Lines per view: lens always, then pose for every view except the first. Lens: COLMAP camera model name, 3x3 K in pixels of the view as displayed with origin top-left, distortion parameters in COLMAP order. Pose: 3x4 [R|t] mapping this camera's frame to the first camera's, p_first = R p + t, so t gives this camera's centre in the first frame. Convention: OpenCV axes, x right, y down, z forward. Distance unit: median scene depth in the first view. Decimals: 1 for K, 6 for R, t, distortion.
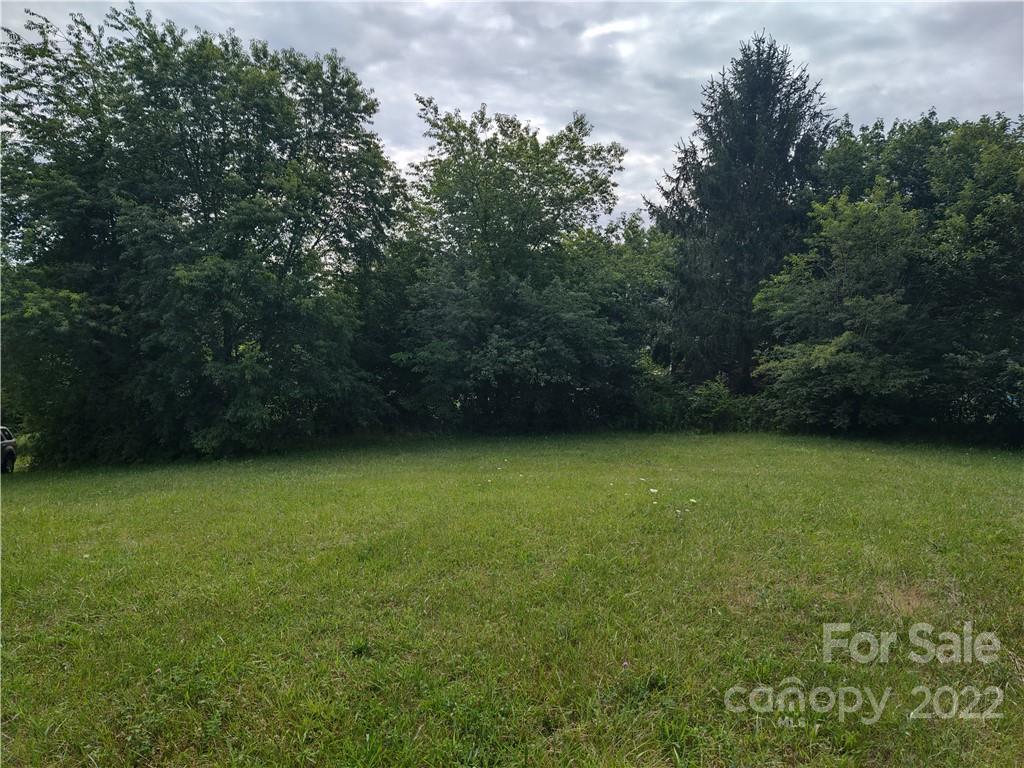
lens RADIAL K [[746.8, 0, 511.1], [0, 746.8, 382.8], [0, 0, 1]] dist [0.082098, -0.063053]
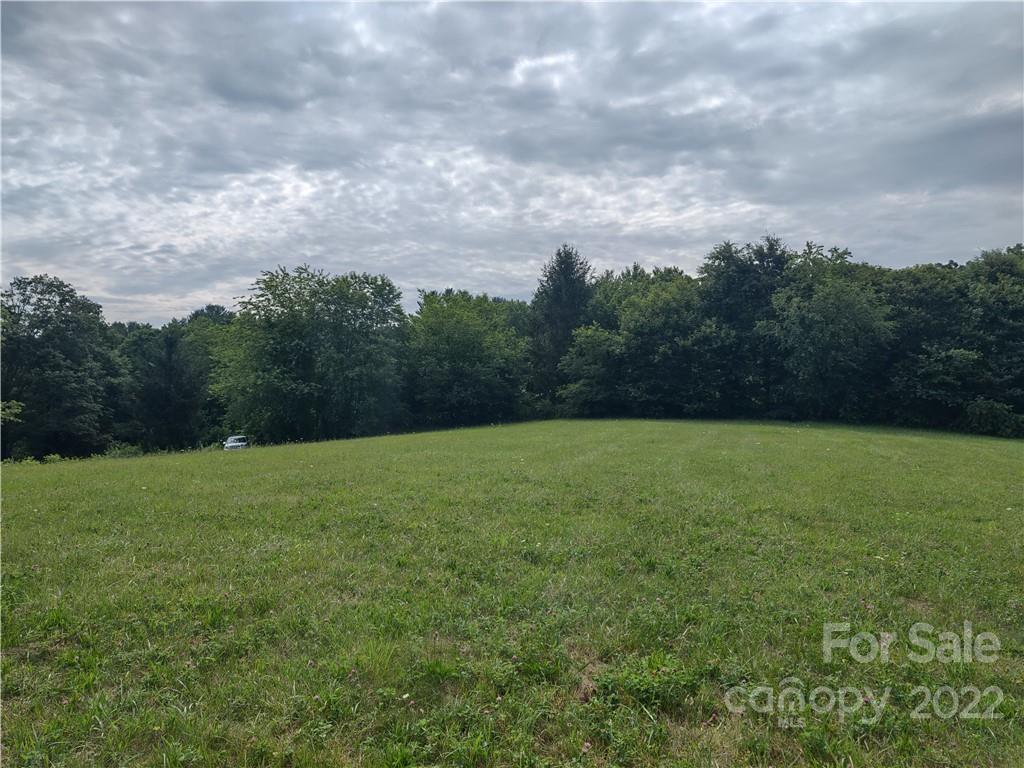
lens RADIAL K [[746.8, 0, 502.7], [0, 746.8, 383.3], [0, 0, 1]] dist [0.082098, -0.063053]
pose [[0.997128, -0.054702, 0.052369, 0.005781], [0.056144, 0.998072, -0.026470, 0.002847], [-0.050820, 0.029334, 0.998277, -1.464110]]
